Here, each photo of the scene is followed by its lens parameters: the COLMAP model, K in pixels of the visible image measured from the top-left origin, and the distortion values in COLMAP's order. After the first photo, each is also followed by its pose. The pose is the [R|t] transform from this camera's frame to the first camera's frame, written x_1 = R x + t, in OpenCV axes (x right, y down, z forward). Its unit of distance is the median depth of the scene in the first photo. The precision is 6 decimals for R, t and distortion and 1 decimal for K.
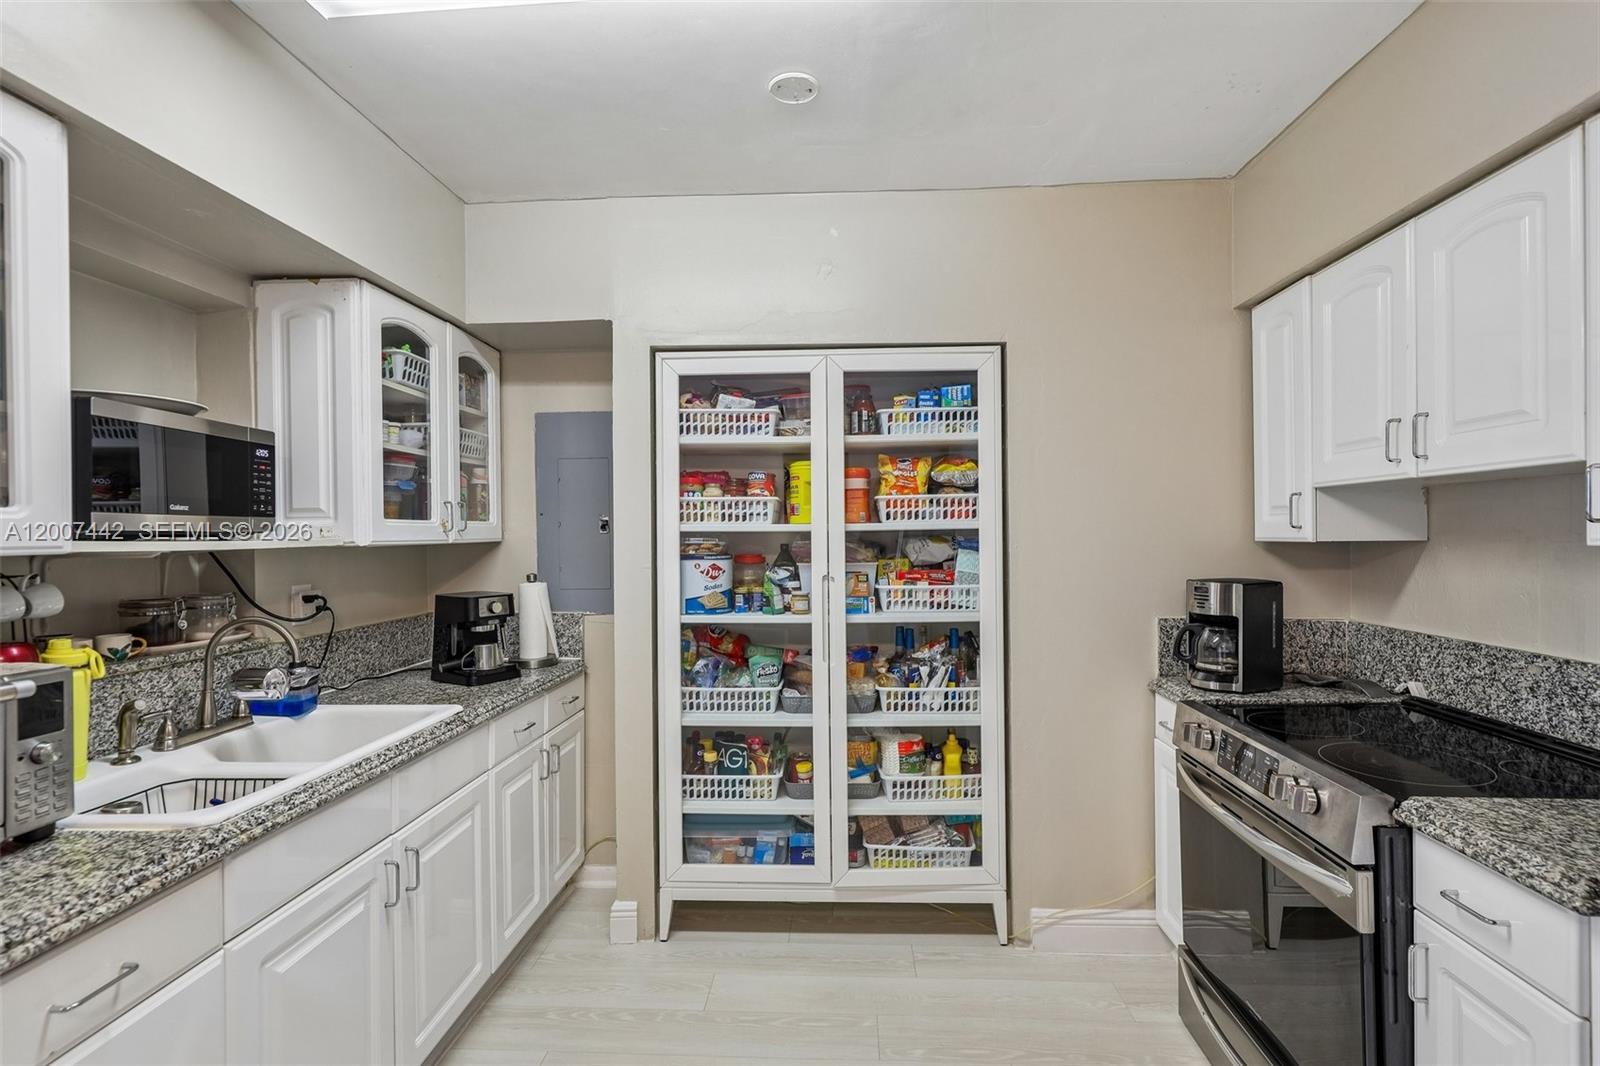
lens RADIAL K [[726.1, 0, 803.7], [0, 726.1, 532.8], [0, 0, 1]] dist [-0.000202, -0.000048]
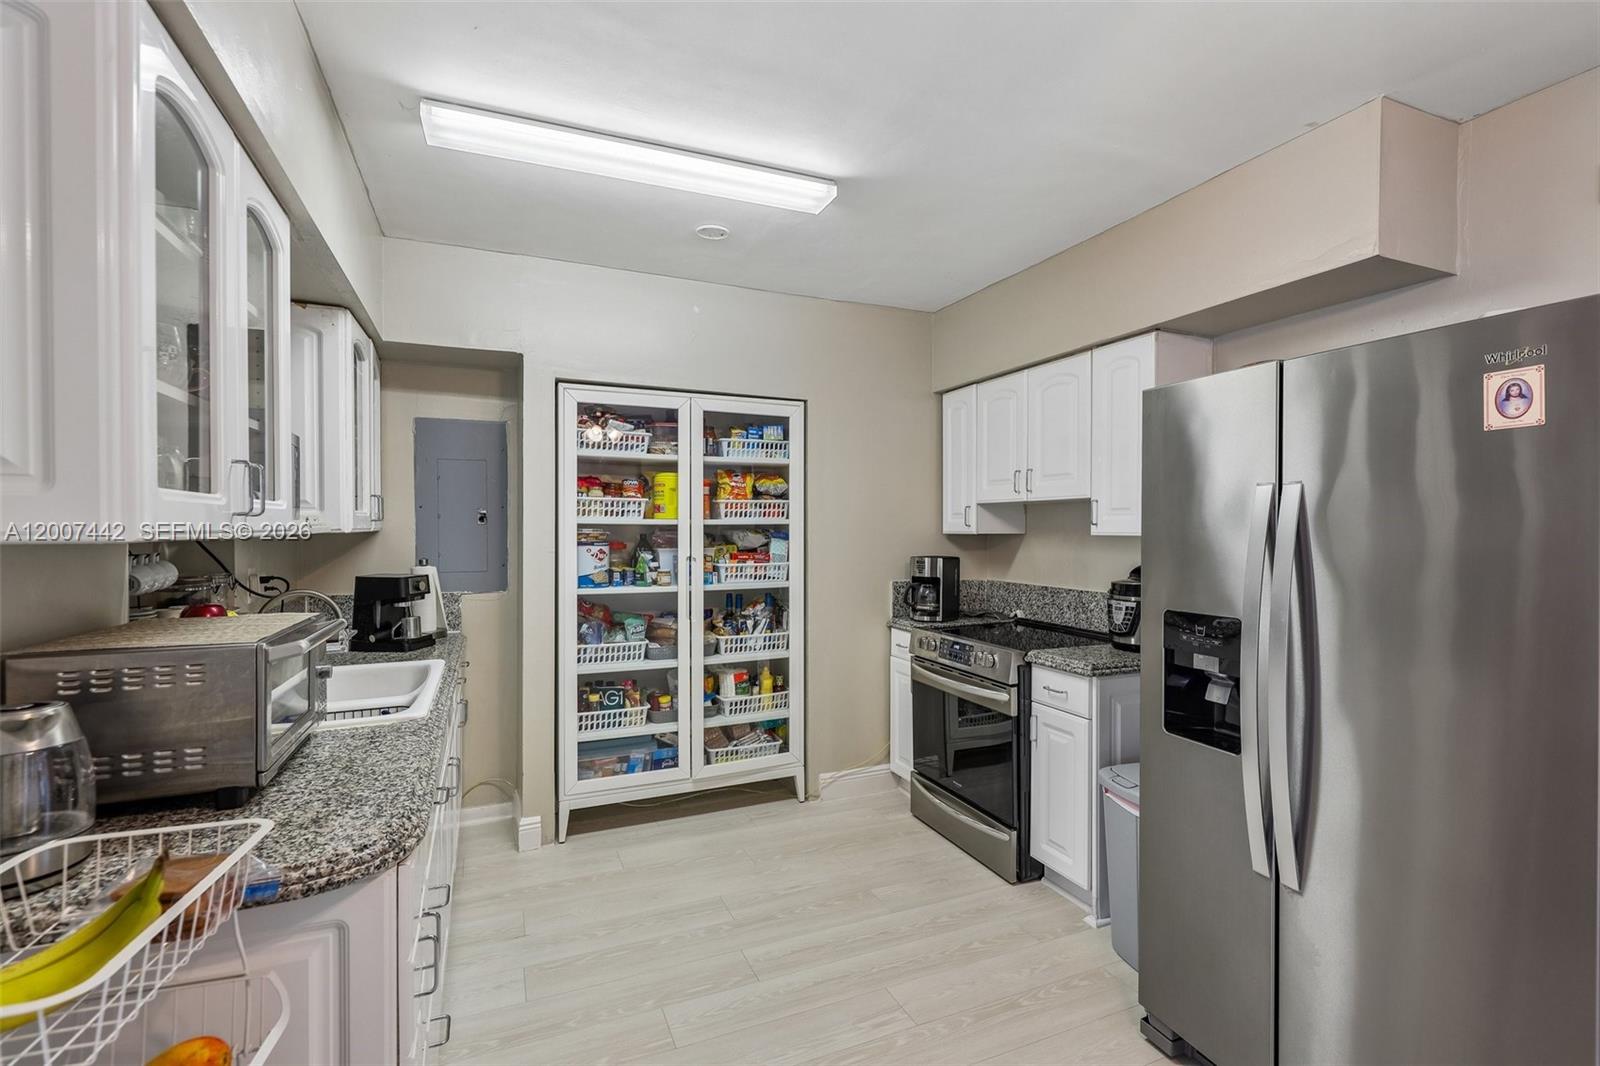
lens RADIAL K [[726.1, 0, 800.7], [0, 726.1, 531.7], [0, 0, 1]] dist [-0.000202, -0.000048]
pose [[0.897075, 0.007096, 0.441820, -0.388836], [-0.009921, 0.999942, 0.004082, 0.003055], [-0.441766, -0.008045, 0.897094, -0.335356]]
